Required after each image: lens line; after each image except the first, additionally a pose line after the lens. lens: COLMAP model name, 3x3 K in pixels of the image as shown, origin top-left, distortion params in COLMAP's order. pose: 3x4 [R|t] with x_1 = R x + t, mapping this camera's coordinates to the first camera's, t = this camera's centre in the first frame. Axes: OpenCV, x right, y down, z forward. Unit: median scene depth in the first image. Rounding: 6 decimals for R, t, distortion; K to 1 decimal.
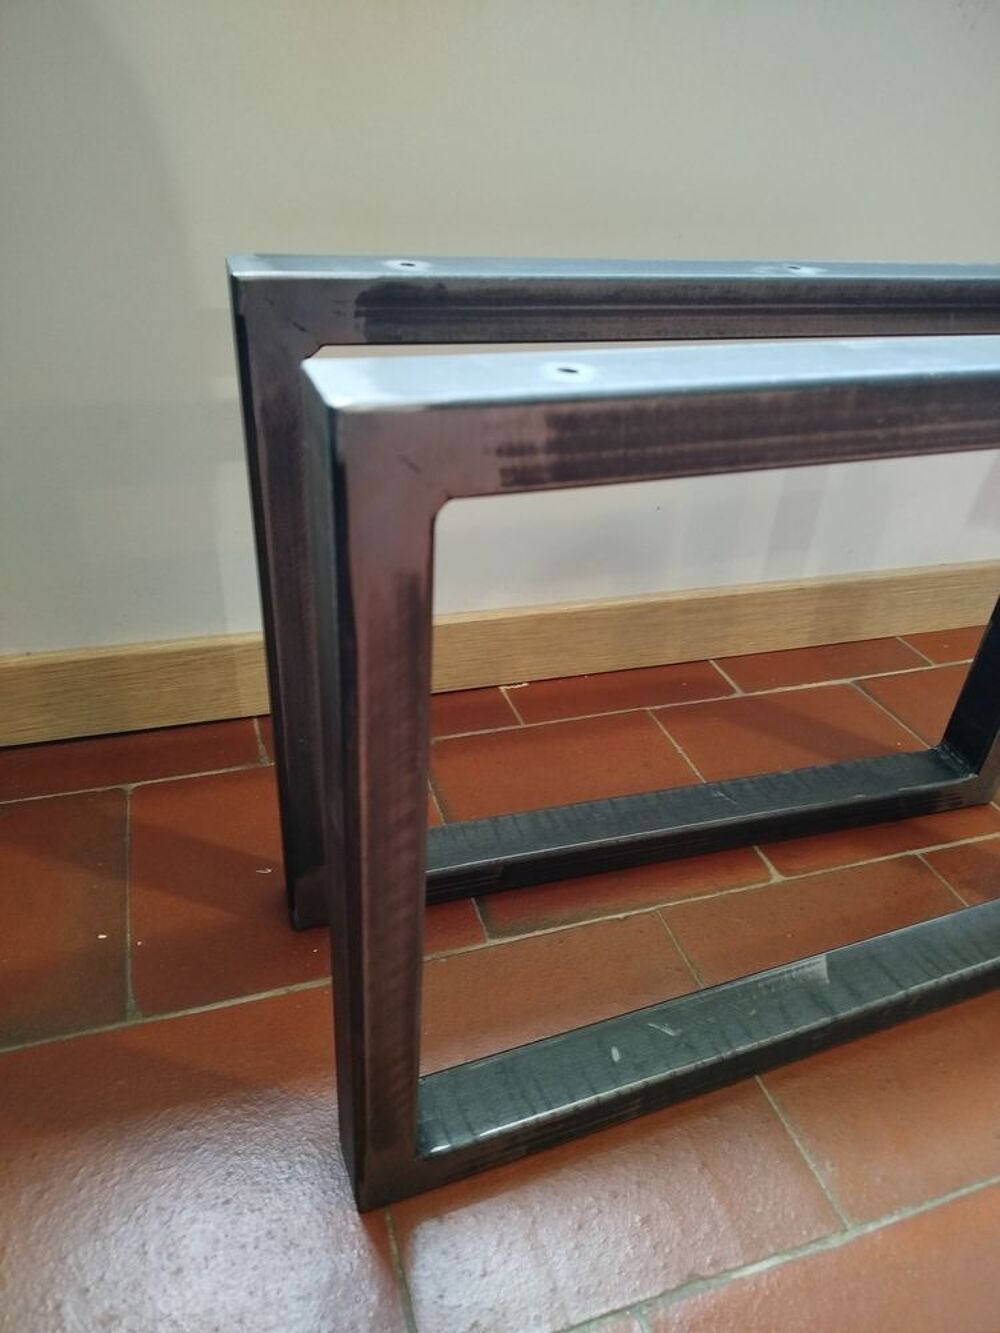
lens RADIAL K [[922.8, 0, 500.0], [0, 922.8, 666.5], [0, 0, 1]] dist [0.076390, -0.108100]
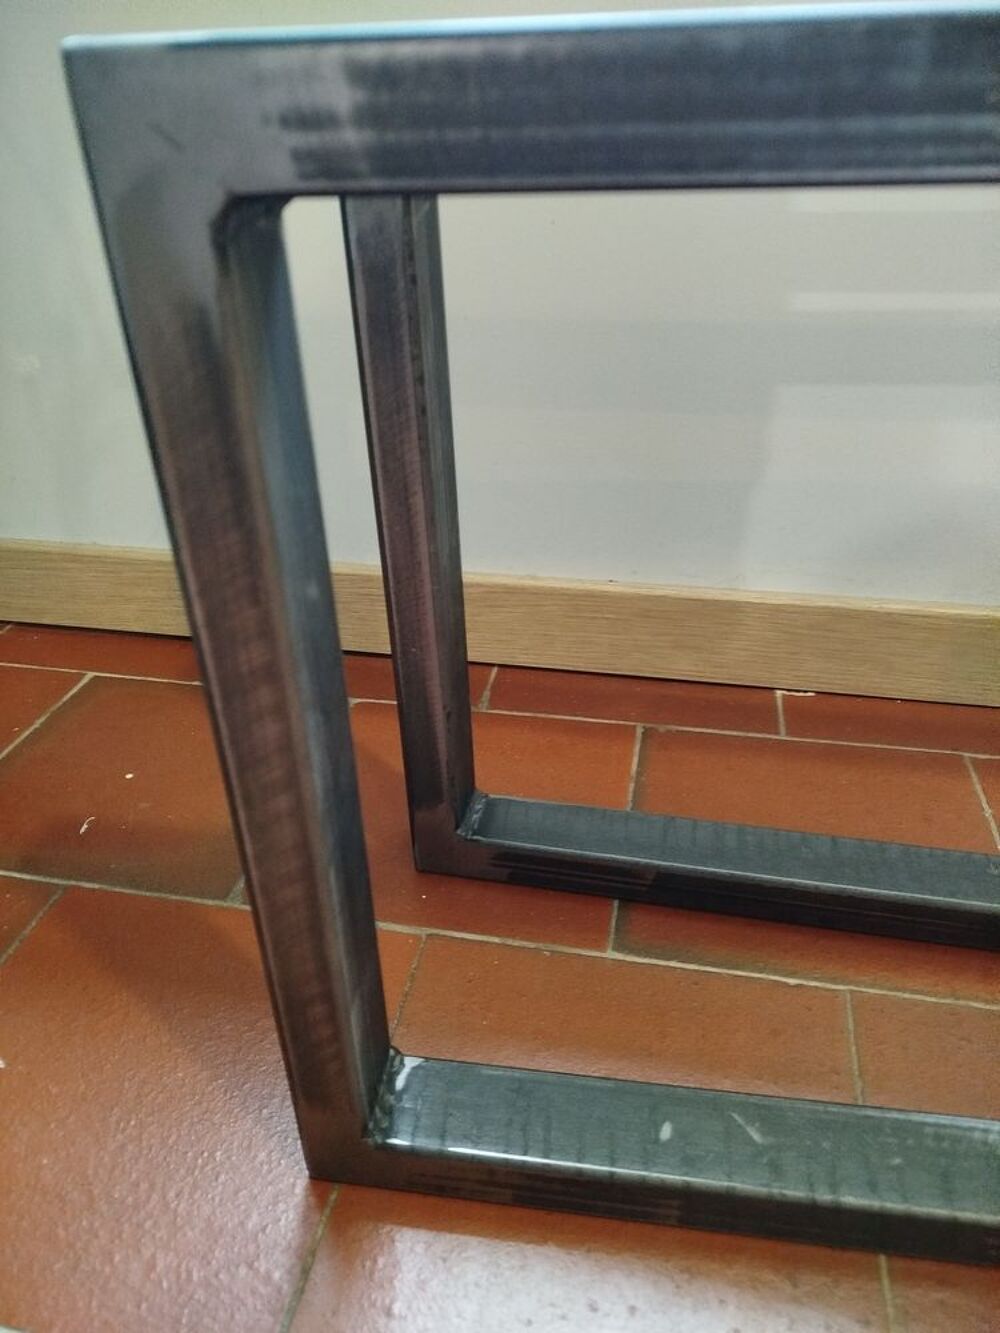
lens RADIAL K [[928.2, 0, 504.6], [0, 928.2, 667.3], [0, 0, 1]] dist [0.039551, -0.039958]
pose [[0.867443, 0.177913, -0.464640, 0.283278], [-0.196761, 0.980418, 0.008071, 0.071294], [0.456977, 0.084422, 0.885463, 0.243618]]
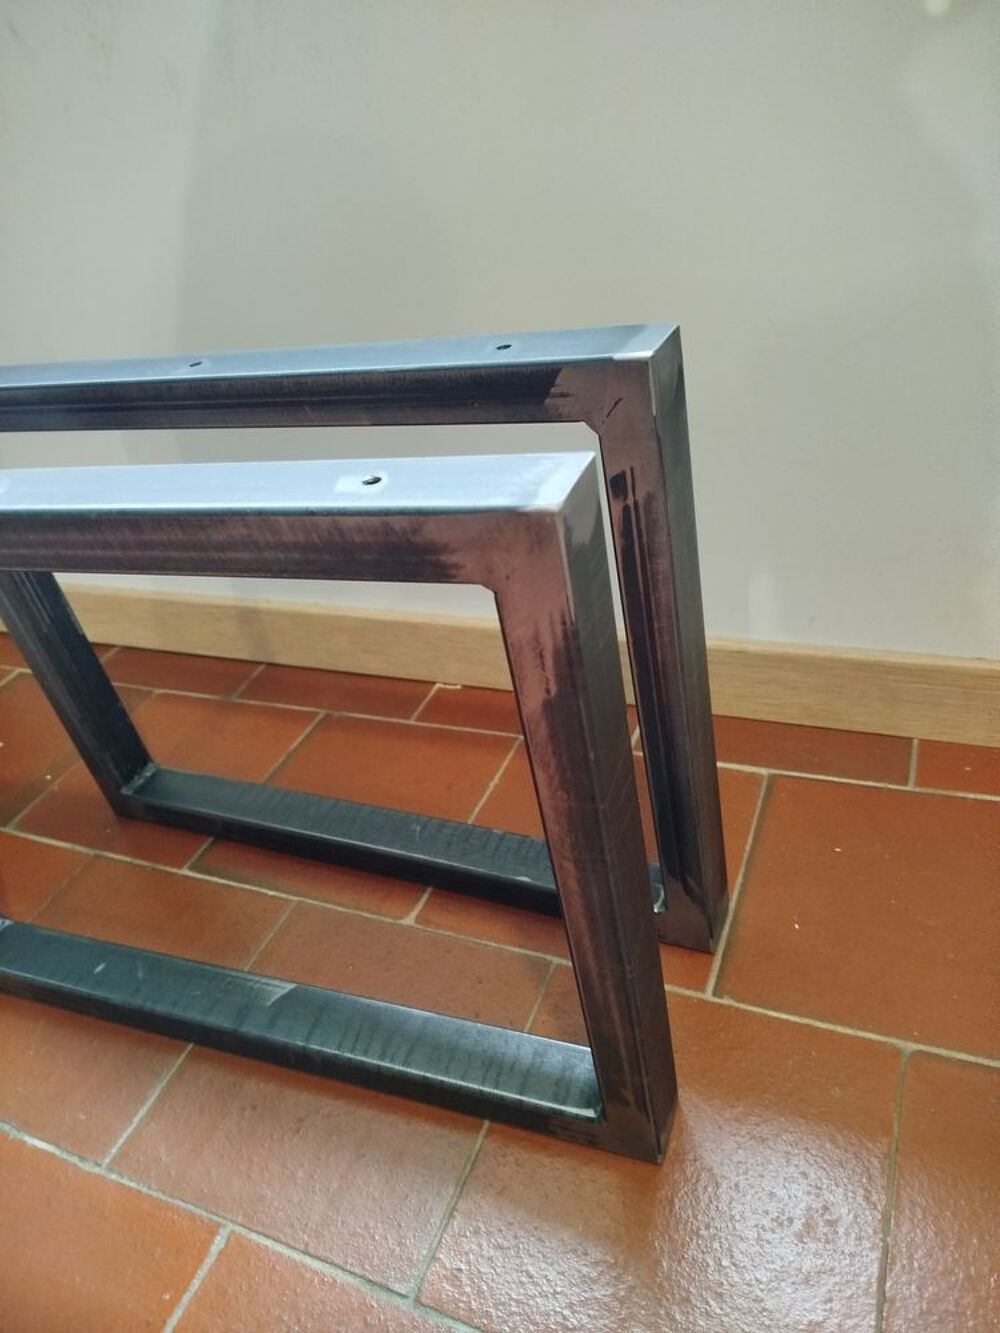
lens RADIAL K [[935.4, 0, 500.0], [0, 935.4, 666.5], [0, 0, 1]] dist [0.054203, -0.087028]
pose [[0.718686, 0.212326, -0.662125, 1.276505], [-0.161979, 0.977163, 0.137534, -0.264205], [0.676206, 0.008406, 0.736665, 0.387128]]
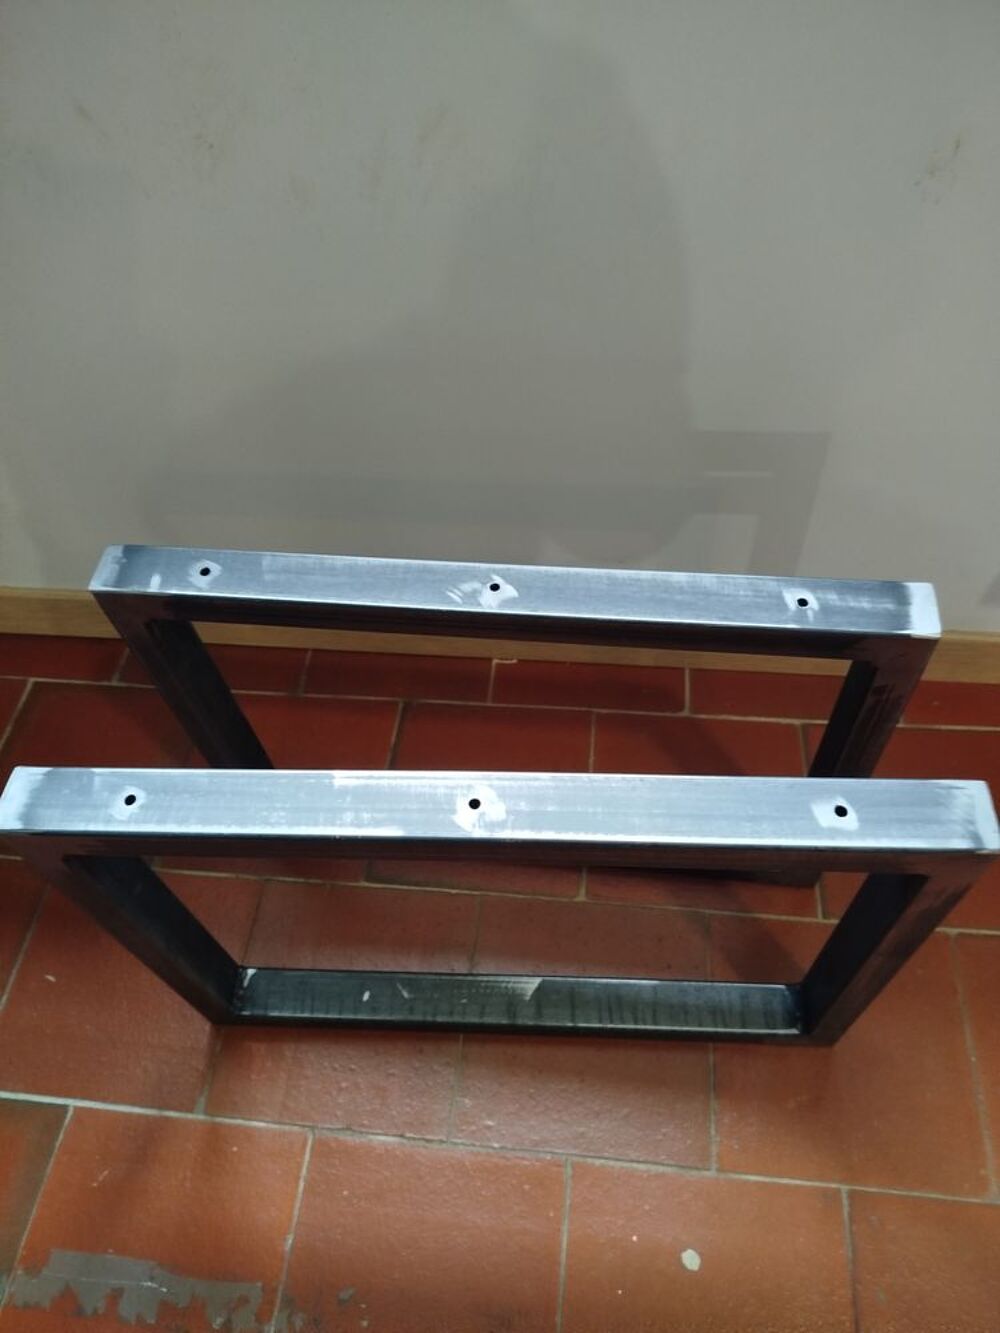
lens RADIAL K [[930.0, 0, 499.3], [0, 930.0, 661.5], [0, 0, 1]] dist [0.062472, -0.086099]
pose [[0.901013, 0.261383, -0.346201, 0.727081], [-0.113945, 0.912661, 0.392514, -0.768426], [0.418561, -0.314212, 0.852102, -0.116616]]
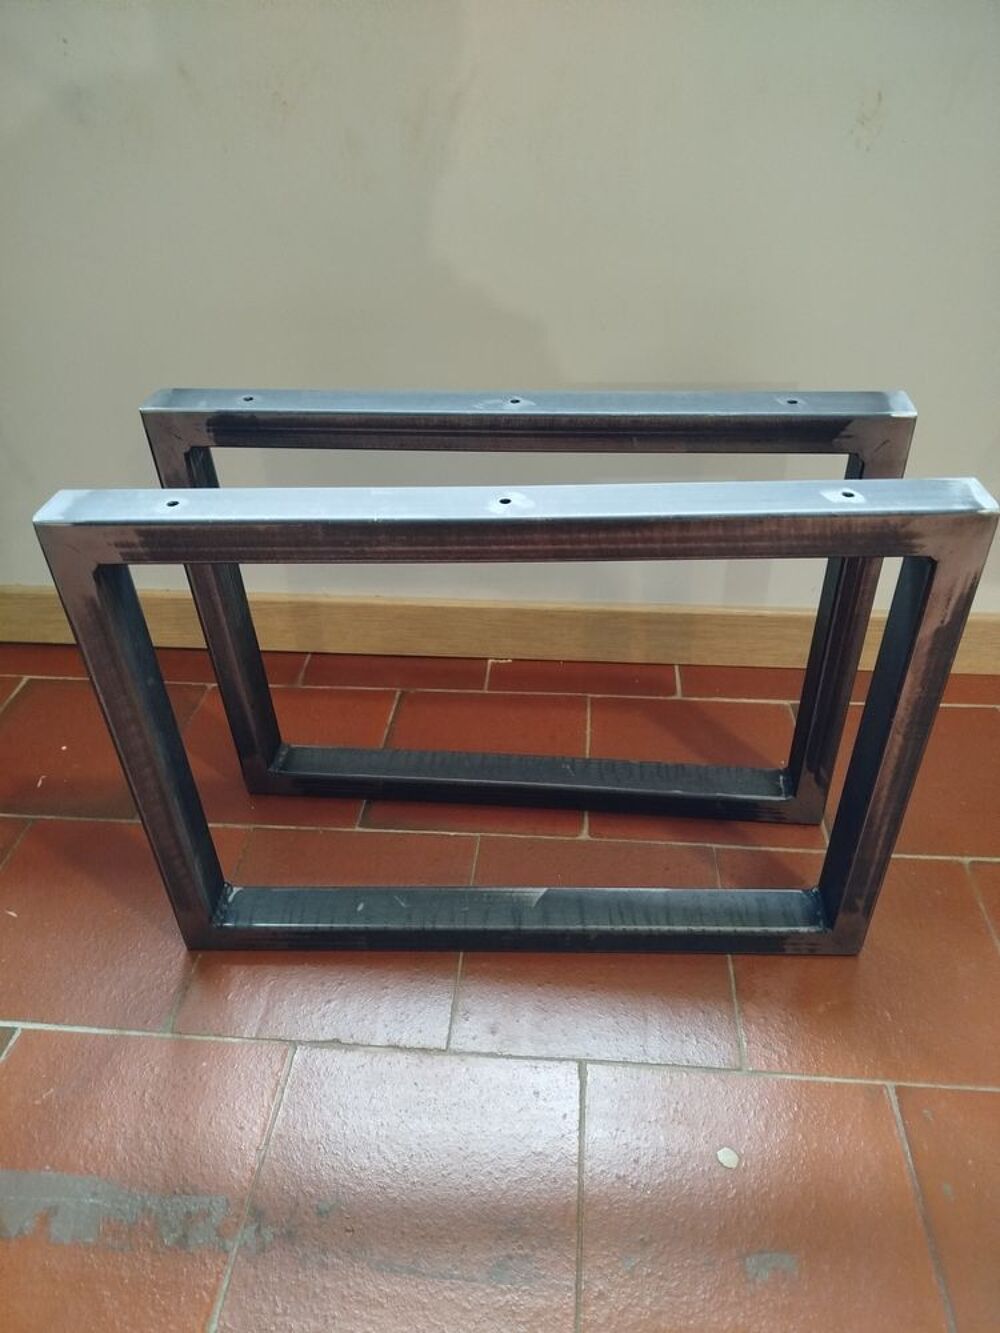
lens RADIAL K [[922.8, 0, 500.0], [0, 922.8, 666.5], [0, 0, 1]] dist [0.076390, -0.108100]
pose [[0.913394, 0.160243, -0.374211, 0.814770], [-0.137466, 0.986680, 0.086977, -0.134794], [0.383164, -0.028002, 0.923256, -0.301688]]
